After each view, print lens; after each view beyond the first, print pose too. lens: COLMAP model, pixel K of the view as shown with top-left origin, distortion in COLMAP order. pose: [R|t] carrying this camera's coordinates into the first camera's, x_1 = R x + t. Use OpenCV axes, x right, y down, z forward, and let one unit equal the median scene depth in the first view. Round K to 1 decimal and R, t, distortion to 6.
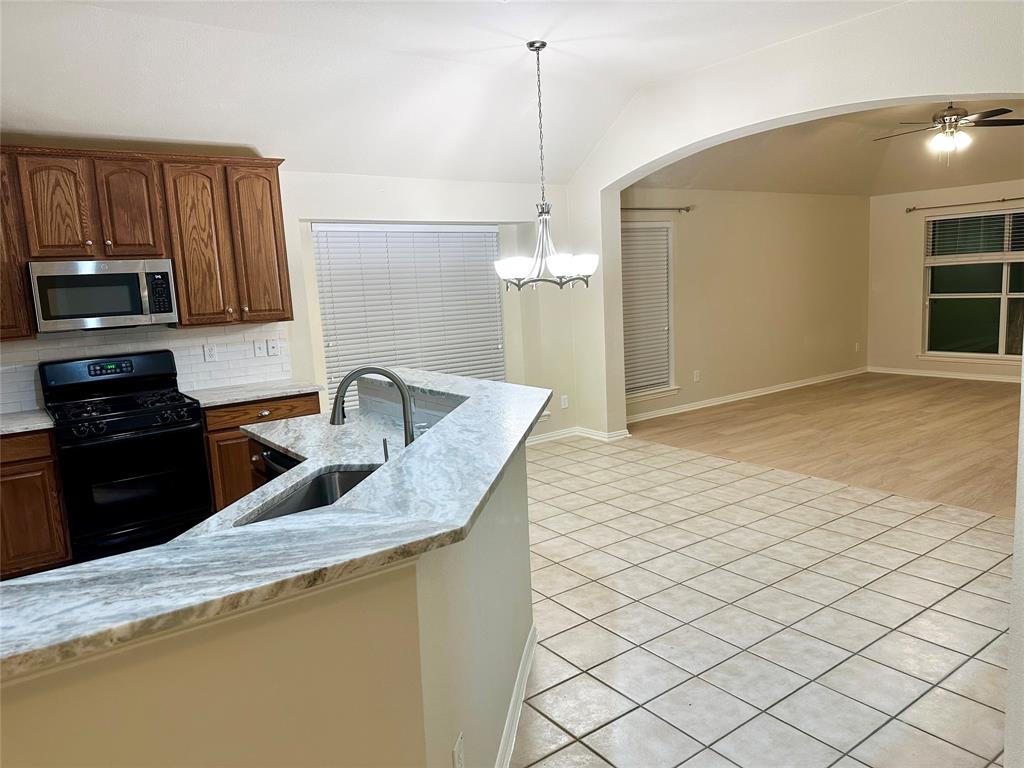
lens RADIAL K [[729.8, 0, 513.4], [0, 729.8, 387.4], [0, 0, 1]] dist [0.028837, -0.042155]
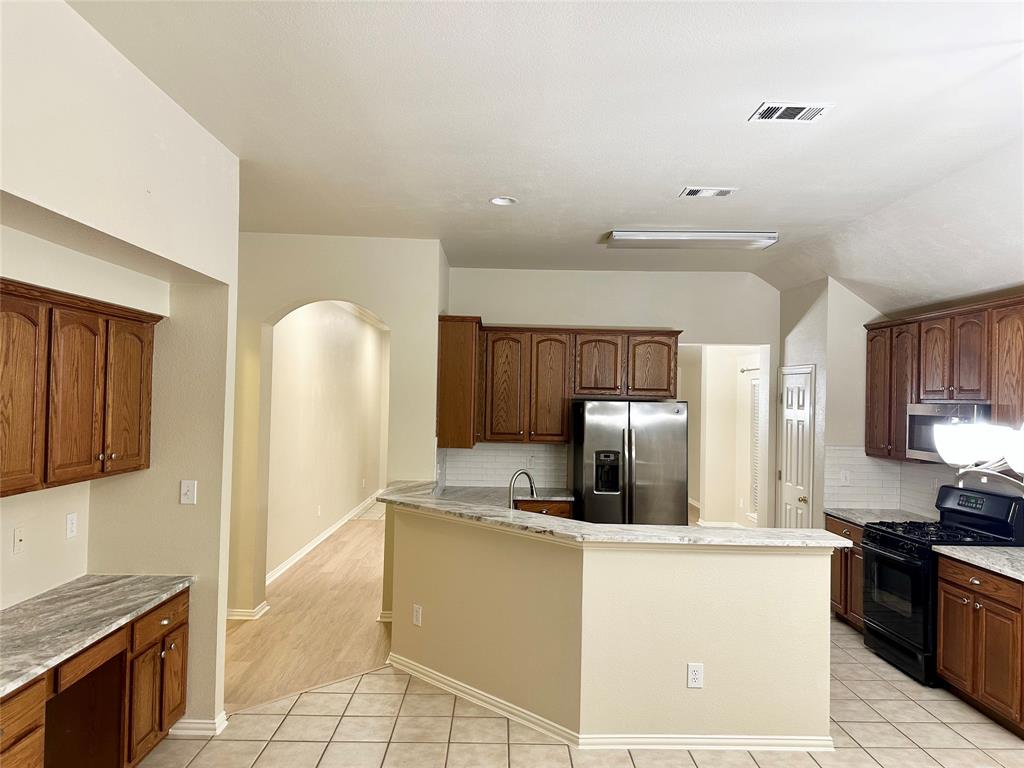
lens RADIAL K [[729.8, 0, 513.4], [0, 729.8, 387.4], [0, 0, 1]] dist [0.028837, -0.042155]
pose [[-0.575484, 0.018461, -0.817605, 0.695458], [-0.124697, 0.986075, 0.110035, -0.222741], [0.808251, 0.165276, -0.565168, 1.018261]]
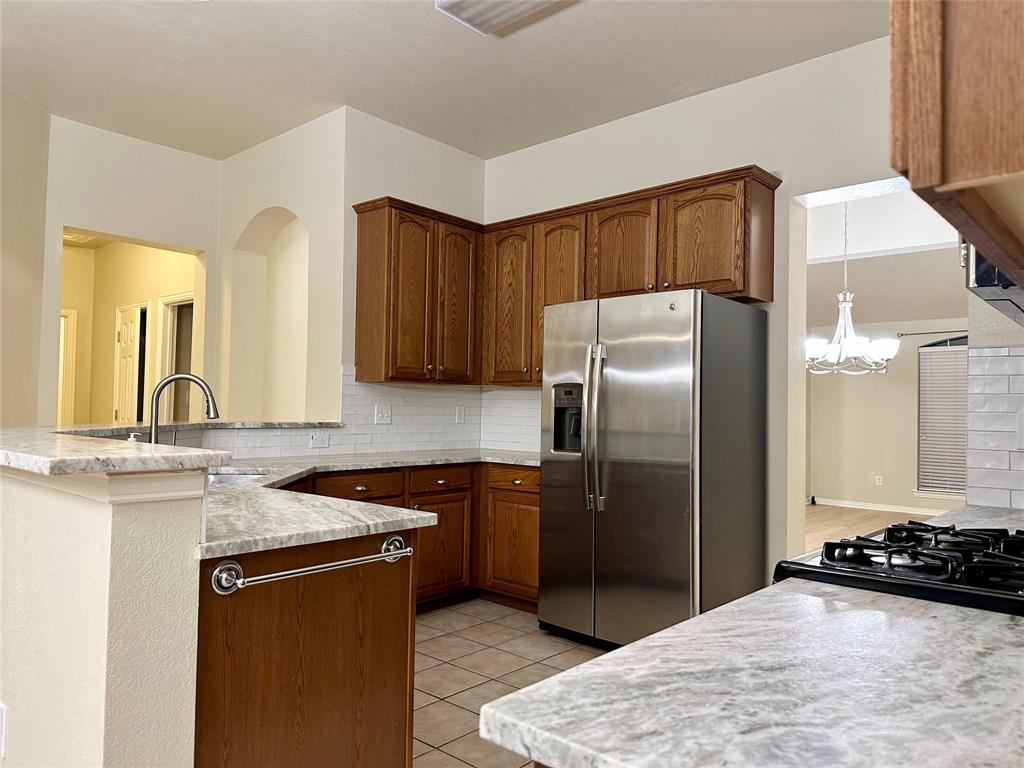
lens RADIAL K [[729.8, 0, 513.4], [0, 729.8, 387.4], [0, 0, 1]] dist [0.028837, -0.042155]
pose [[-0.980037, 0.019195, -0.197887, -0.251354], [-0.006799, 0.991510, 0.129850, -0.085668], [0.198699, 0.128603, -0.971586, 1.183024]]
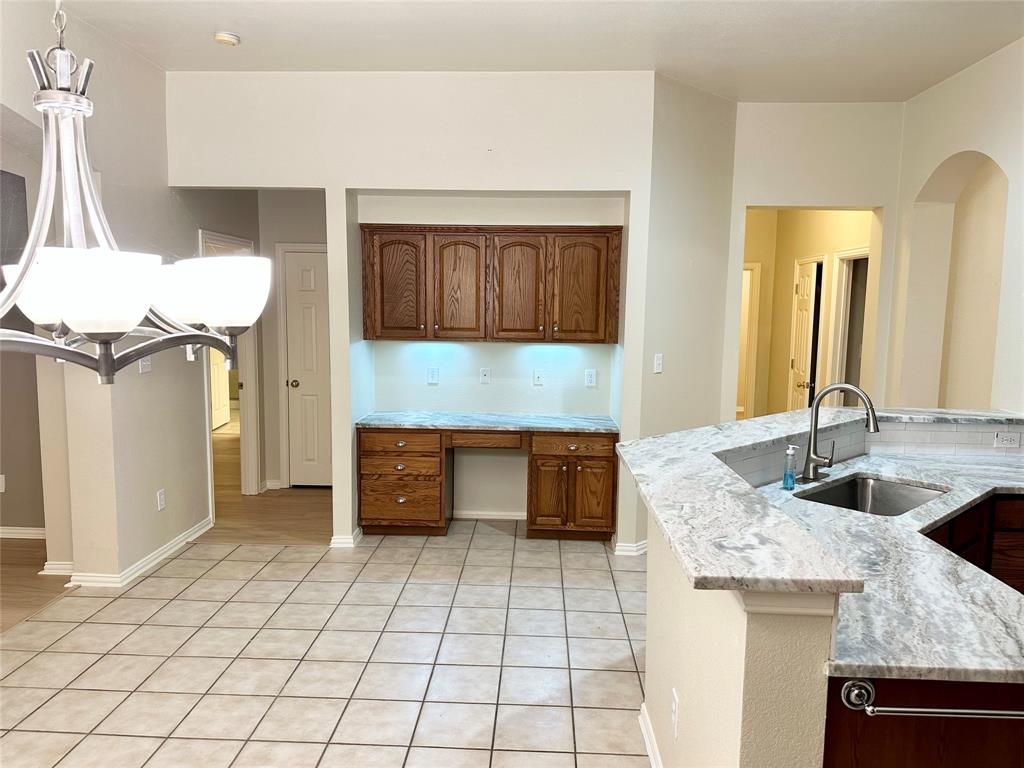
lens RADIAL K [[729.8, 0, 513.4], [0, 729.8, 387.4], [0, 0, 1]] dist [0.028837, -0.042155]
pose [[-0.781570, -0.038942, 0.622601, -0.266414], [0.117012, 0.971183, 0.207633, -0.176922], [-0.612745, 0.235132, -0.754491, 1.147849]]
